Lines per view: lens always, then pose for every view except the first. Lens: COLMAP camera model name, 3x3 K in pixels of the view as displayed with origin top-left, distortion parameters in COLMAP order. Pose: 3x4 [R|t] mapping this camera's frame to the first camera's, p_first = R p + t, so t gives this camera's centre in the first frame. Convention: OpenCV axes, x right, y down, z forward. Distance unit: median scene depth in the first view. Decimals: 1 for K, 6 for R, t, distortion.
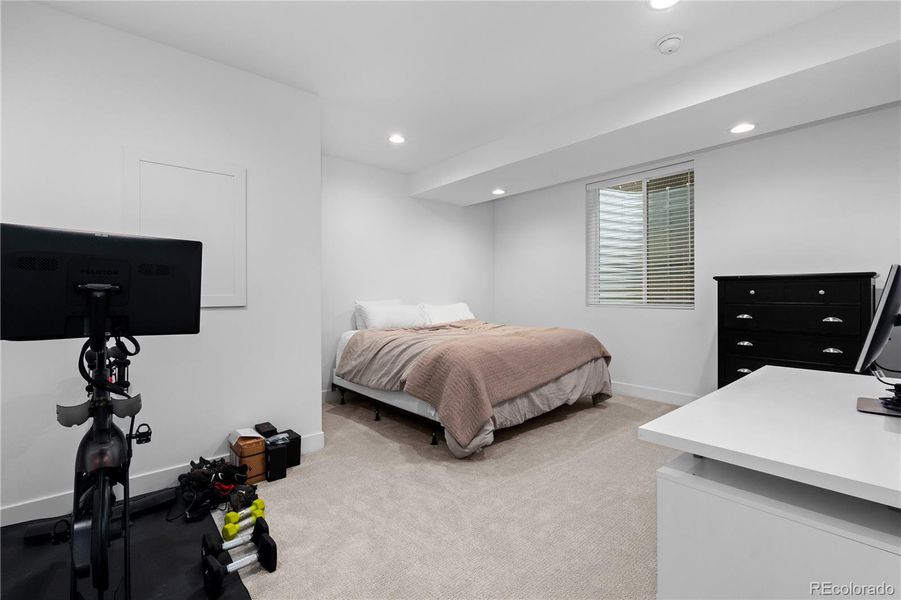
lens RADIAL K [[405.0, 0, 453.7], [0, 405.0, 291.9], [0, 0, 1]] dist [-0.003084, 0.000275]
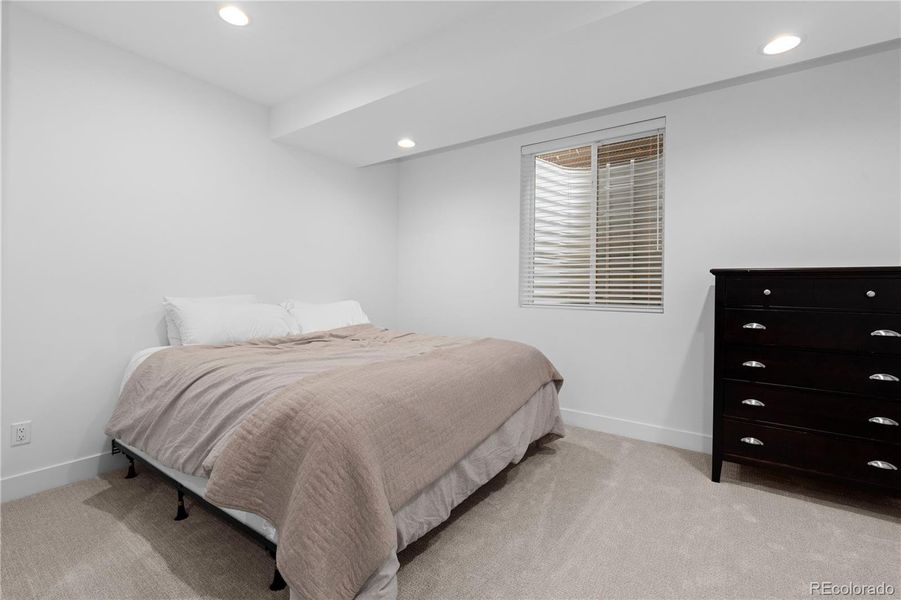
lens RADIAL K [[405.0, 0, 453.7], [0, 405.0, 291.9], [0, 0, 1]] dist [-0.003084, 0.000275]
pose [[0.969947, 0.013896, 0.242918, 0.032173], [-0.017100, 0.999792, 0.011085, 0.001603], [-0.242713, -0.014905, 0.969984, 0.406396]]
